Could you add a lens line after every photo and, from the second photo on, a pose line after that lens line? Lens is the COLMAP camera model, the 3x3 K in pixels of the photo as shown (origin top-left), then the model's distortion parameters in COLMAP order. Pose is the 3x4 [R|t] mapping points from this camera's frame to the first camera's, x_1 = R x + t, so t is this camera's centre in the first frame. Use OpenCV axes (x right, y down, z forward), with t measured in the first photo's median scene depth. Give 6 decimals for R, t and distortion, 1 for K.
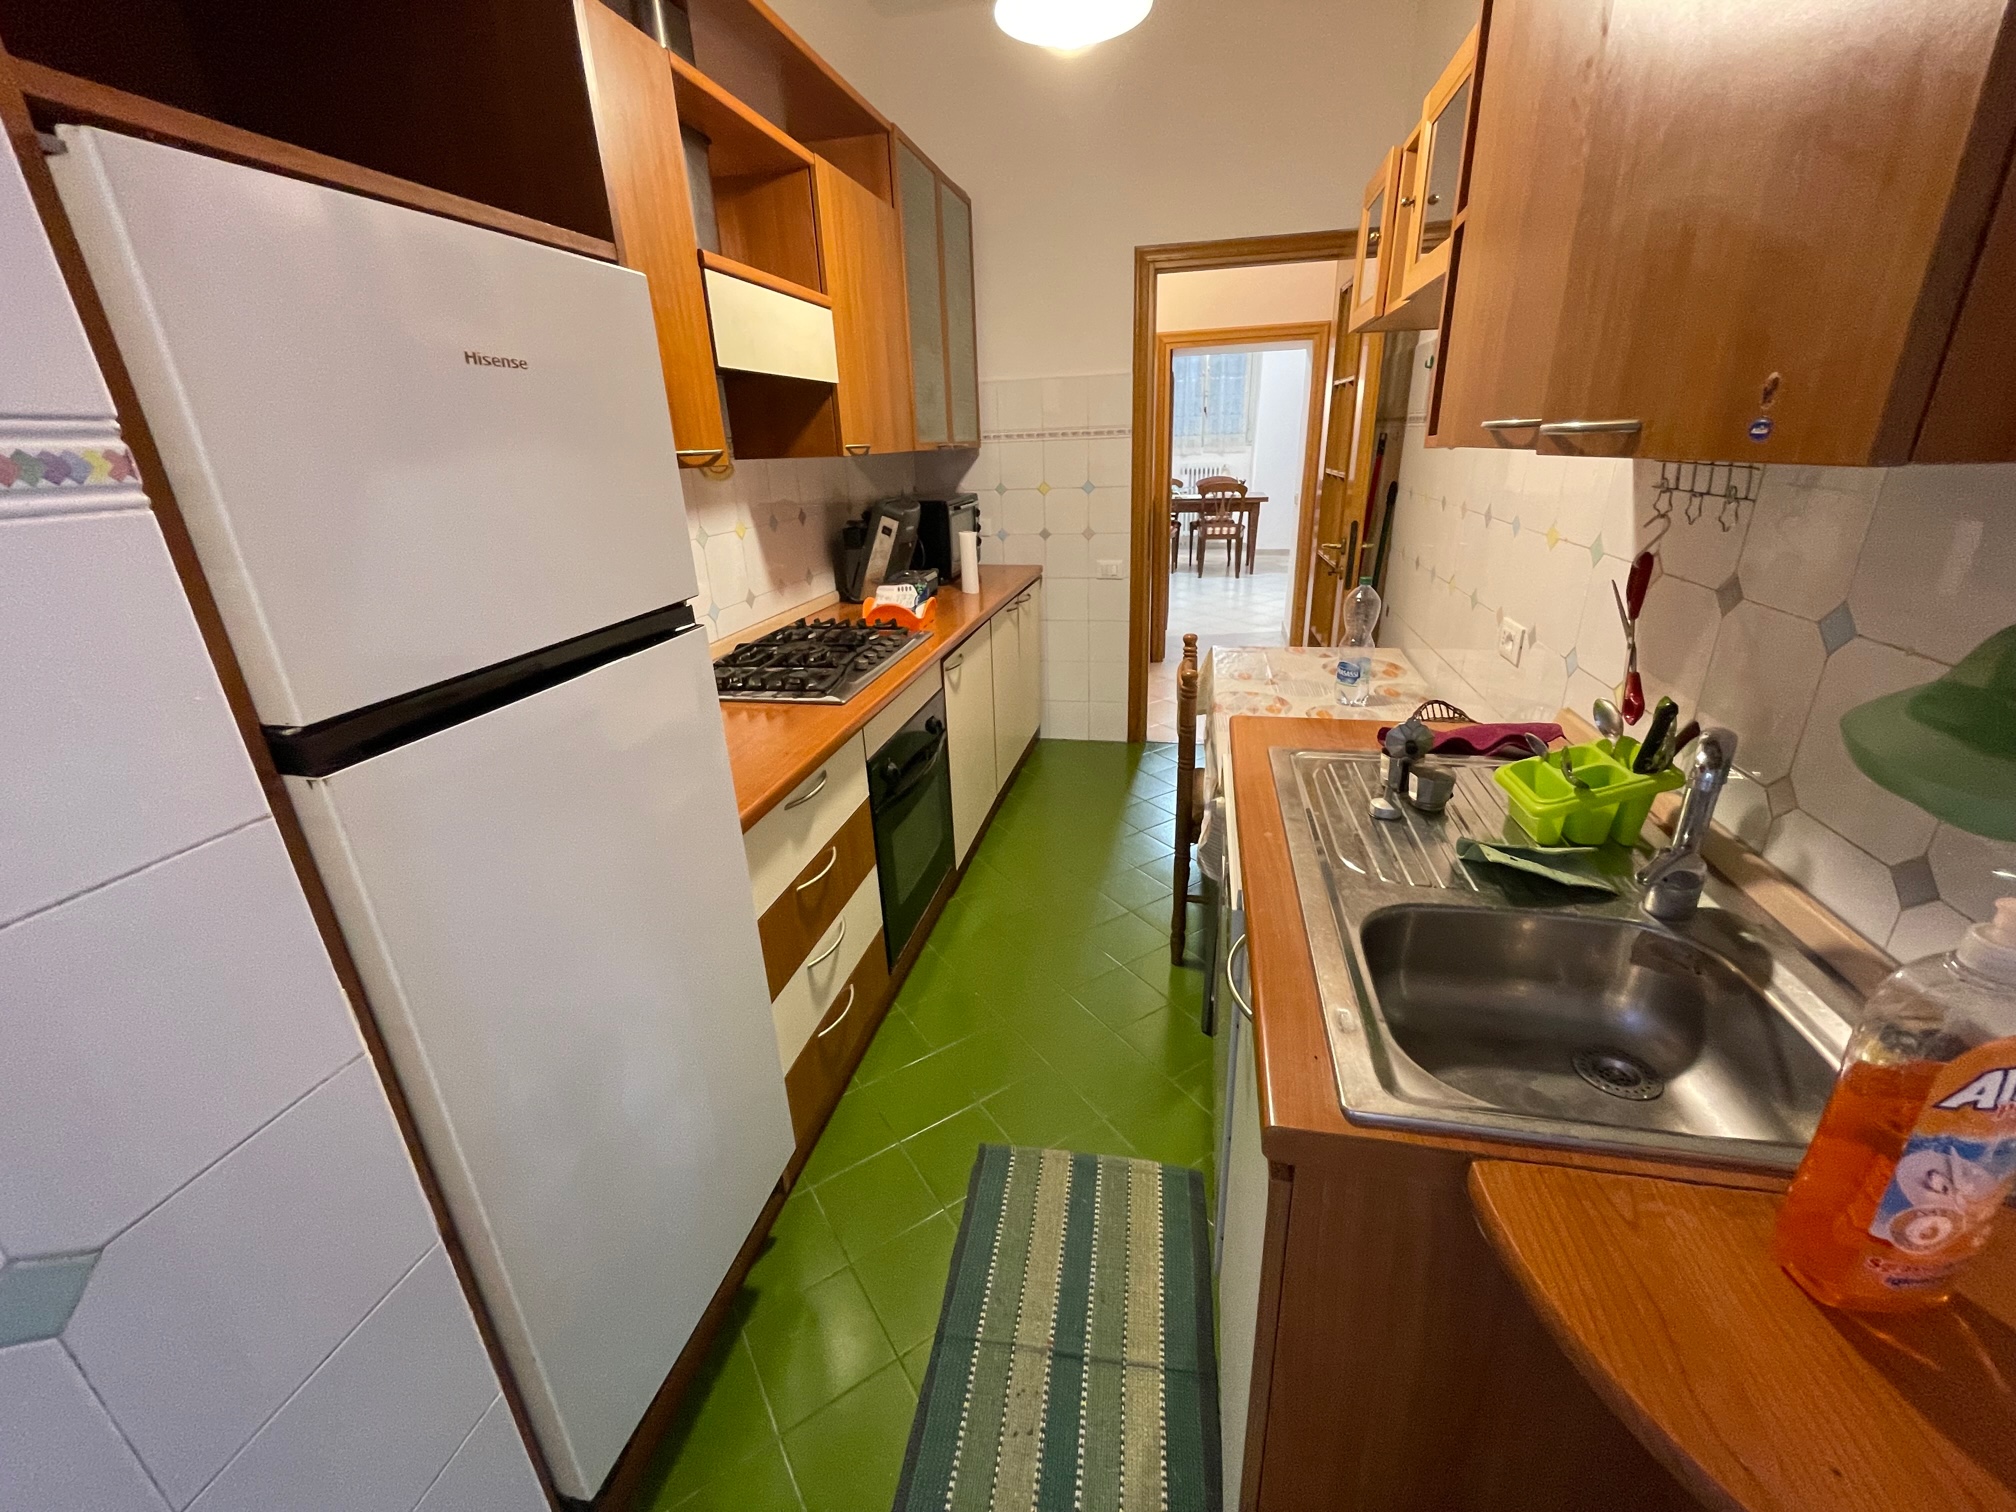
lens RADIAL K [[822.4, 0, 1010.6], [0, 822.4, 755.1], [0, 0, 1]] dist [-0.000457, -0.000034]
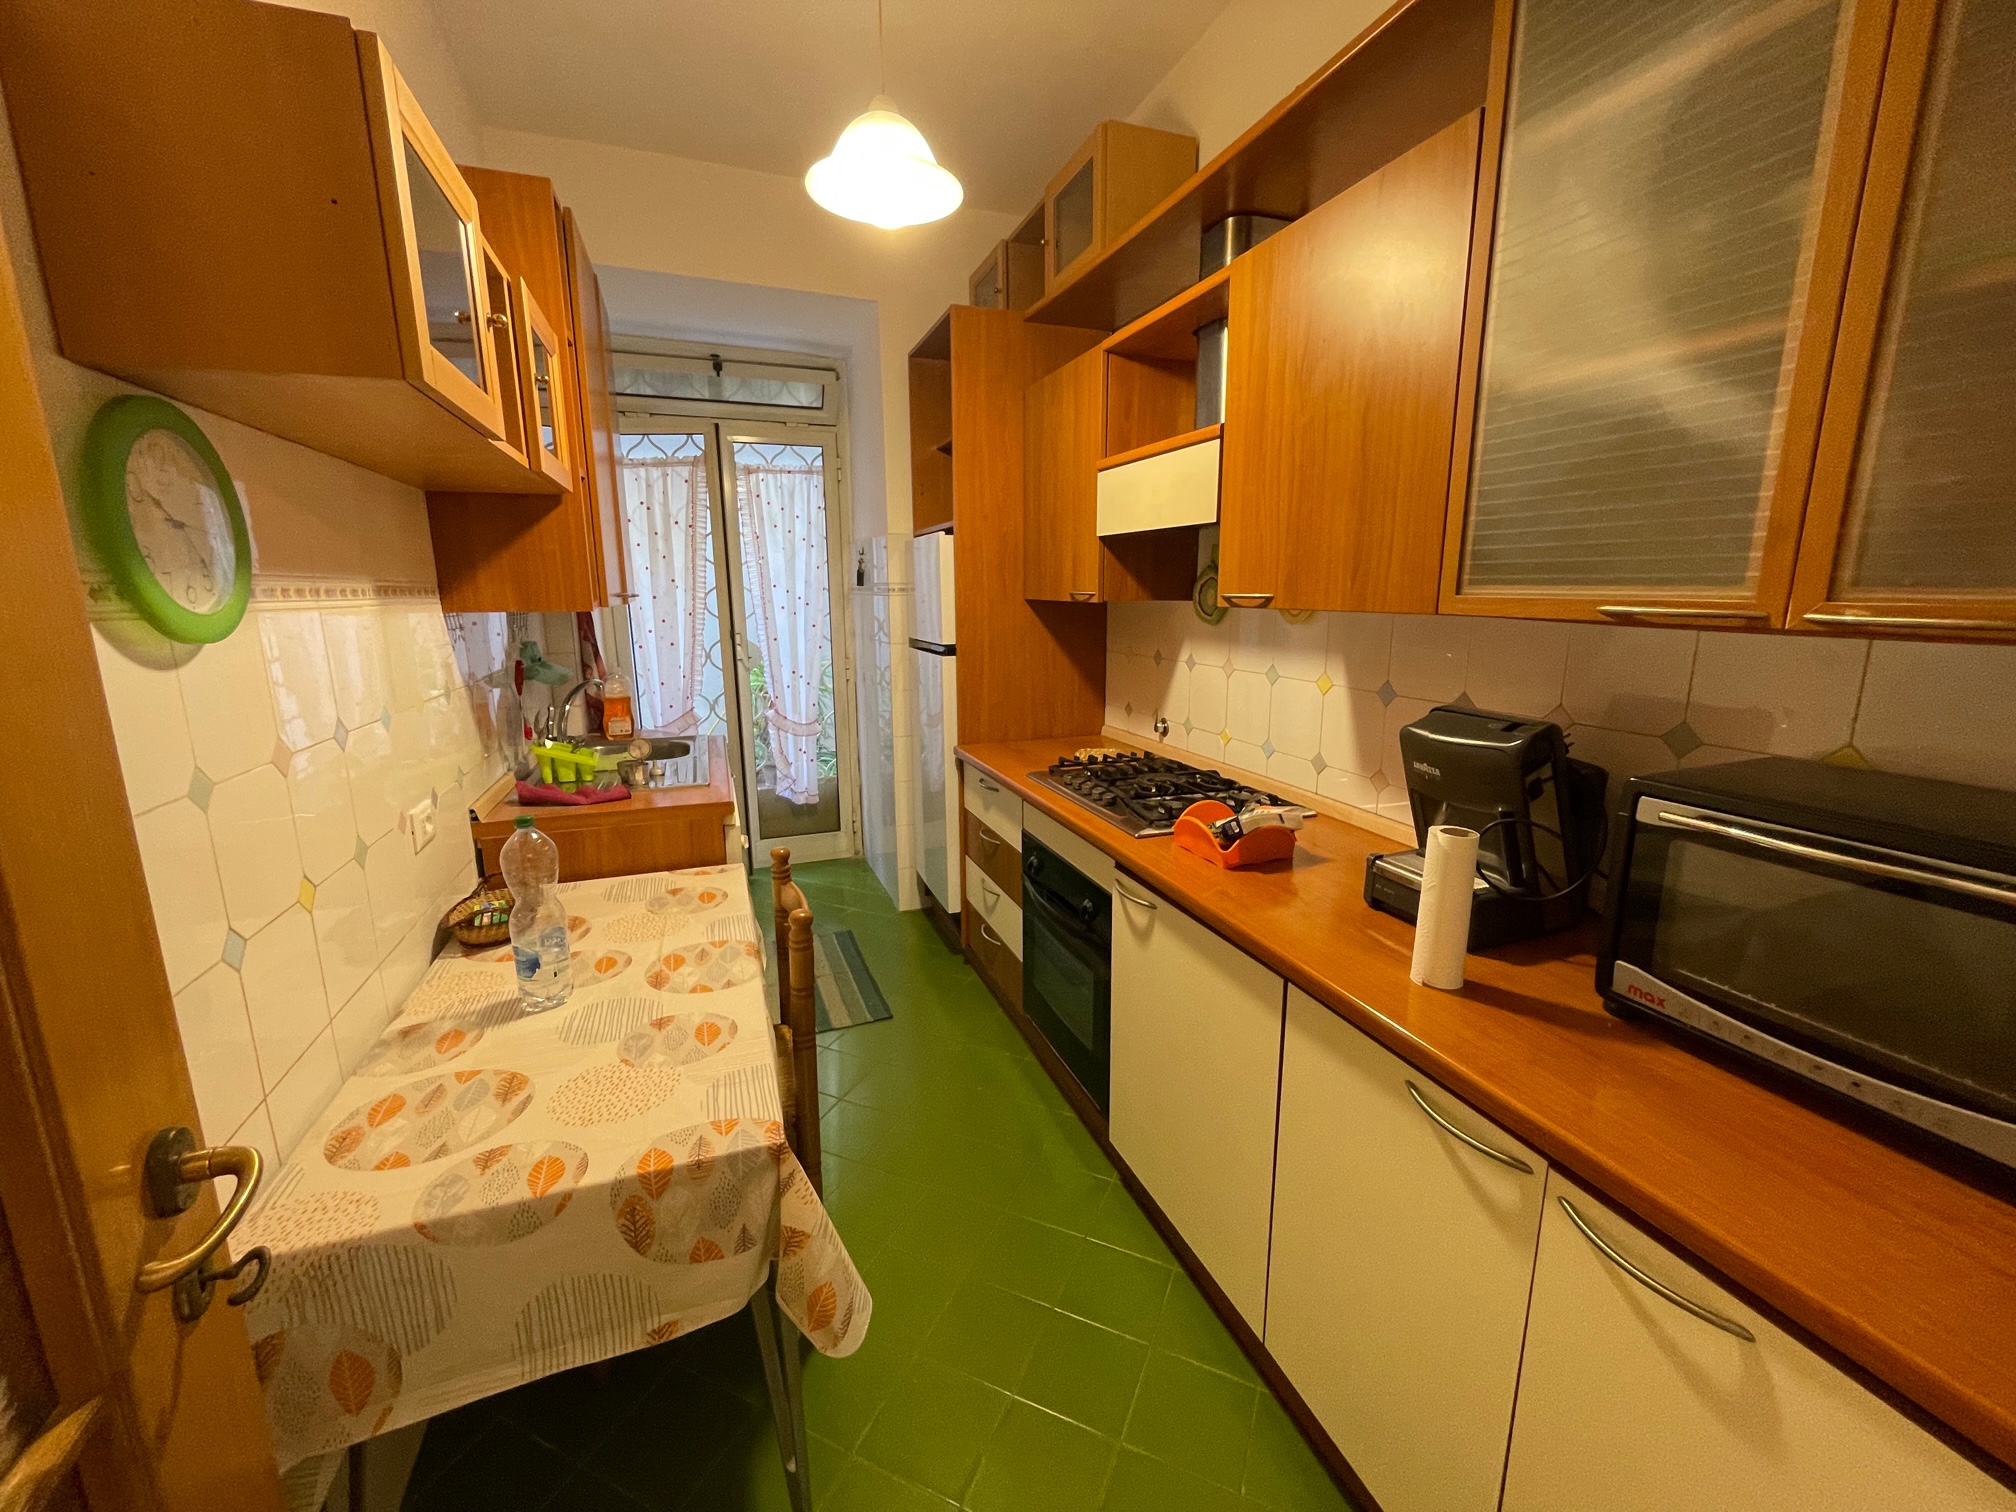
lens RADIAL K [[822.4, 0, 1009.6], [0, 822.4, 752.6], [0, 0, 1]] dist [-0.000457, -0.000034]
pose [[-0.848089, 0.141228, -0.510685, 0.149825], [-0.157959, 0.852607, 0.498106, -0.225505], [0.505760, 0.503106, -0.700779, 0.566336]]
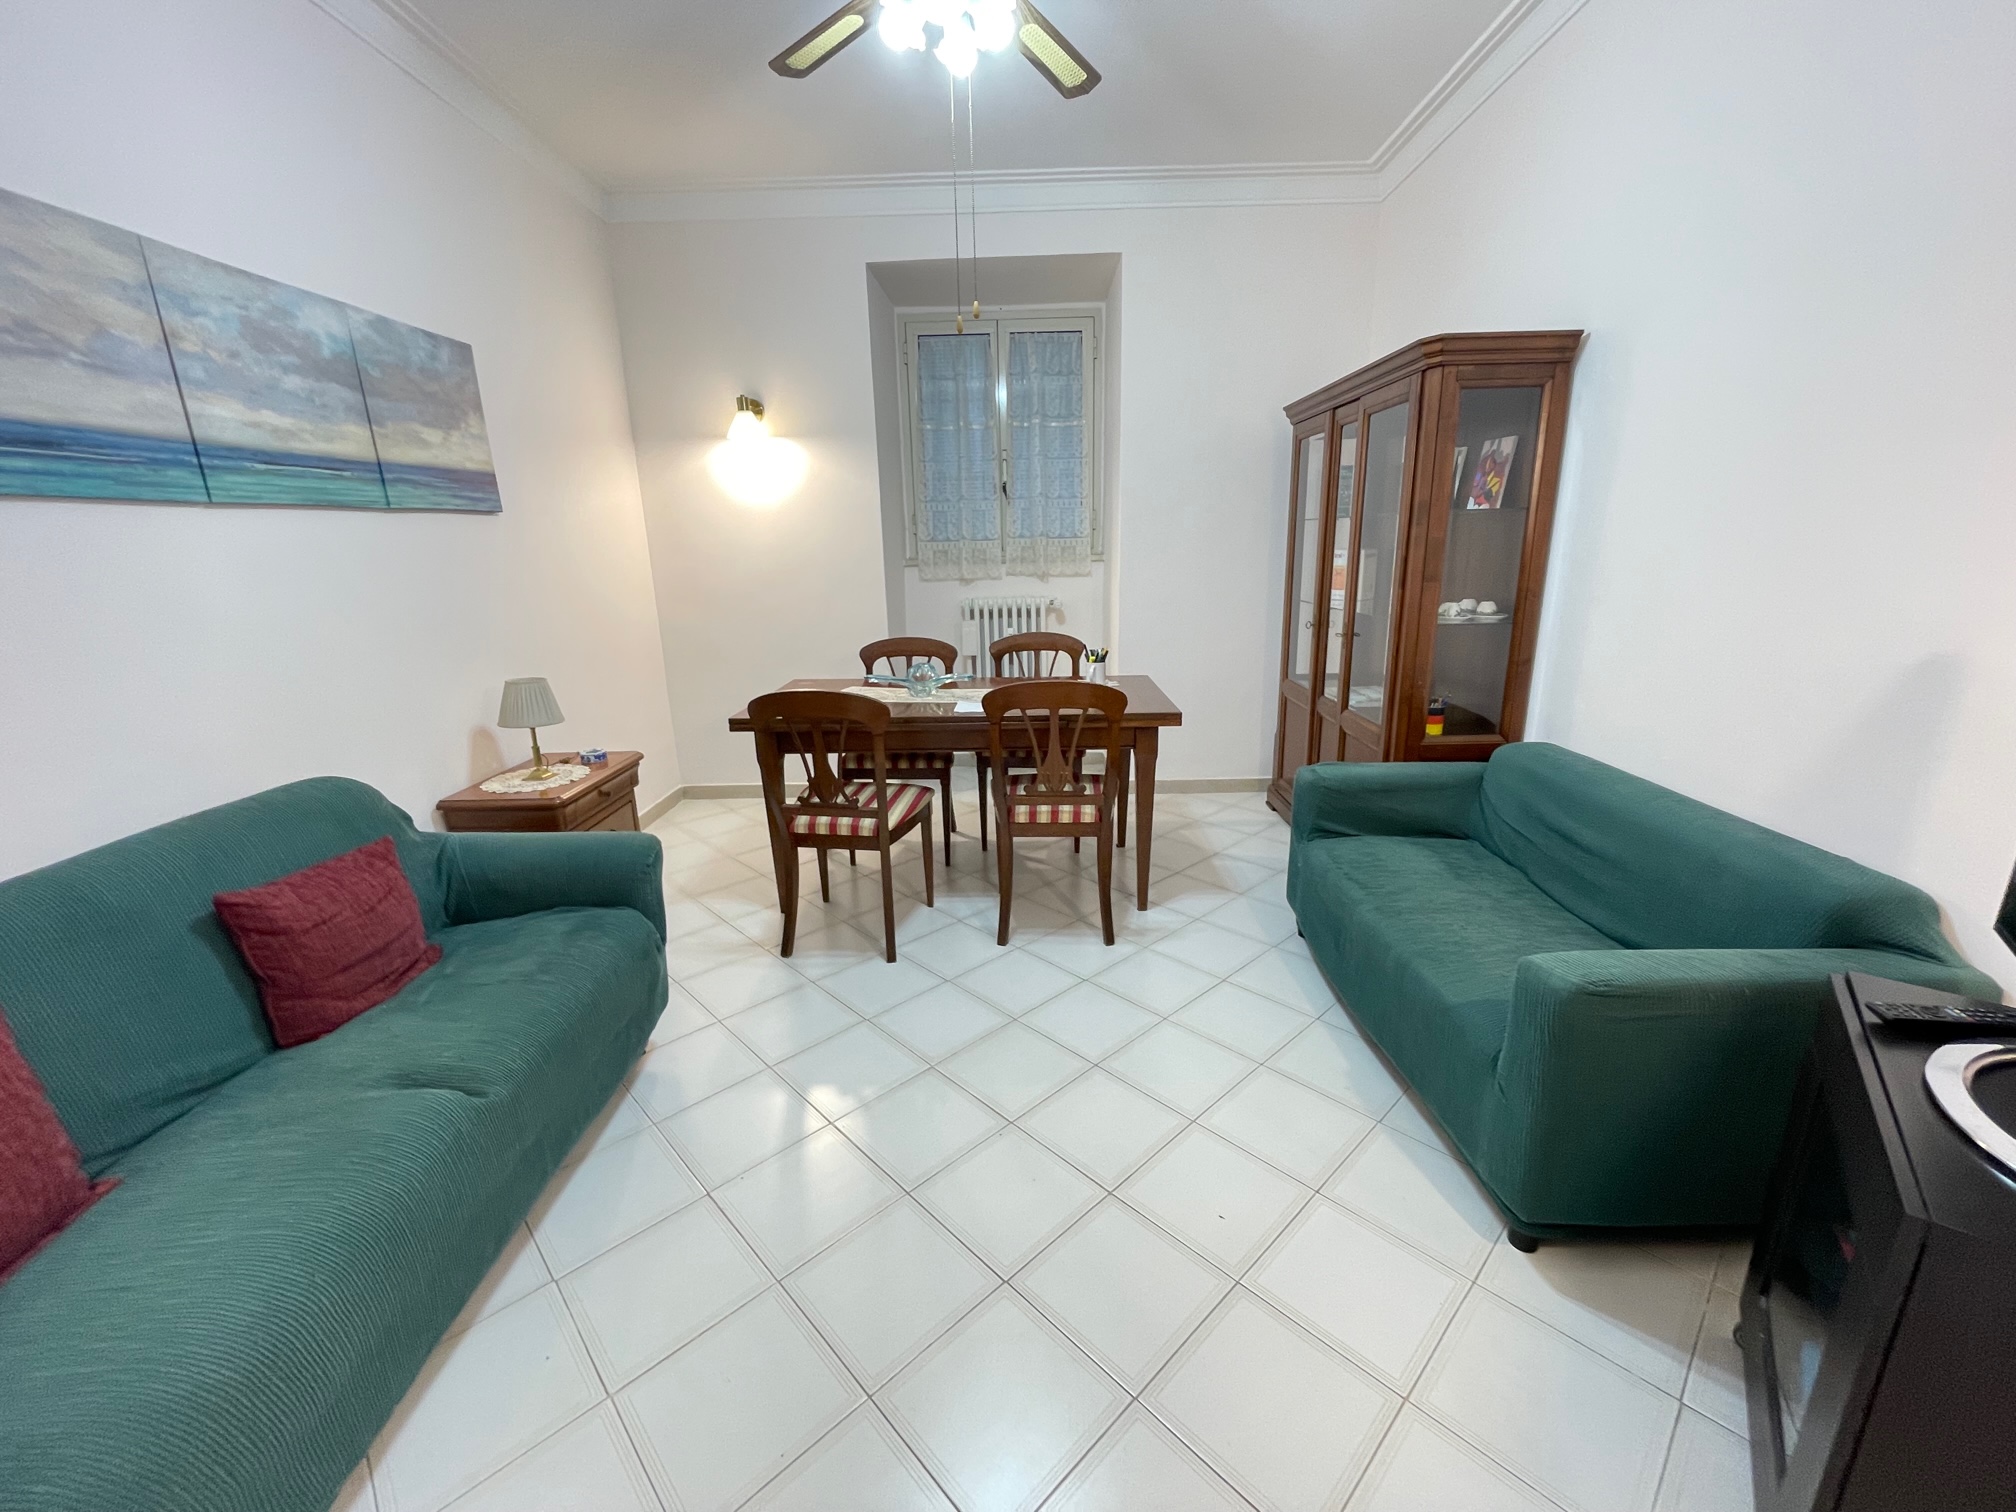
lens RADIAL K [[822.4, 0, 1009.2], [0, 822.4, 759.5], [0, 0, 1]] dist [-0.000457, -0.000034]
pose [[0.981939, -0.040653, 0.184778, 0.176811], [0.060012, 0.993134, -0.100413, -0.262914], [-0.179427, 0.109688, 0.977637, 0.672369]]
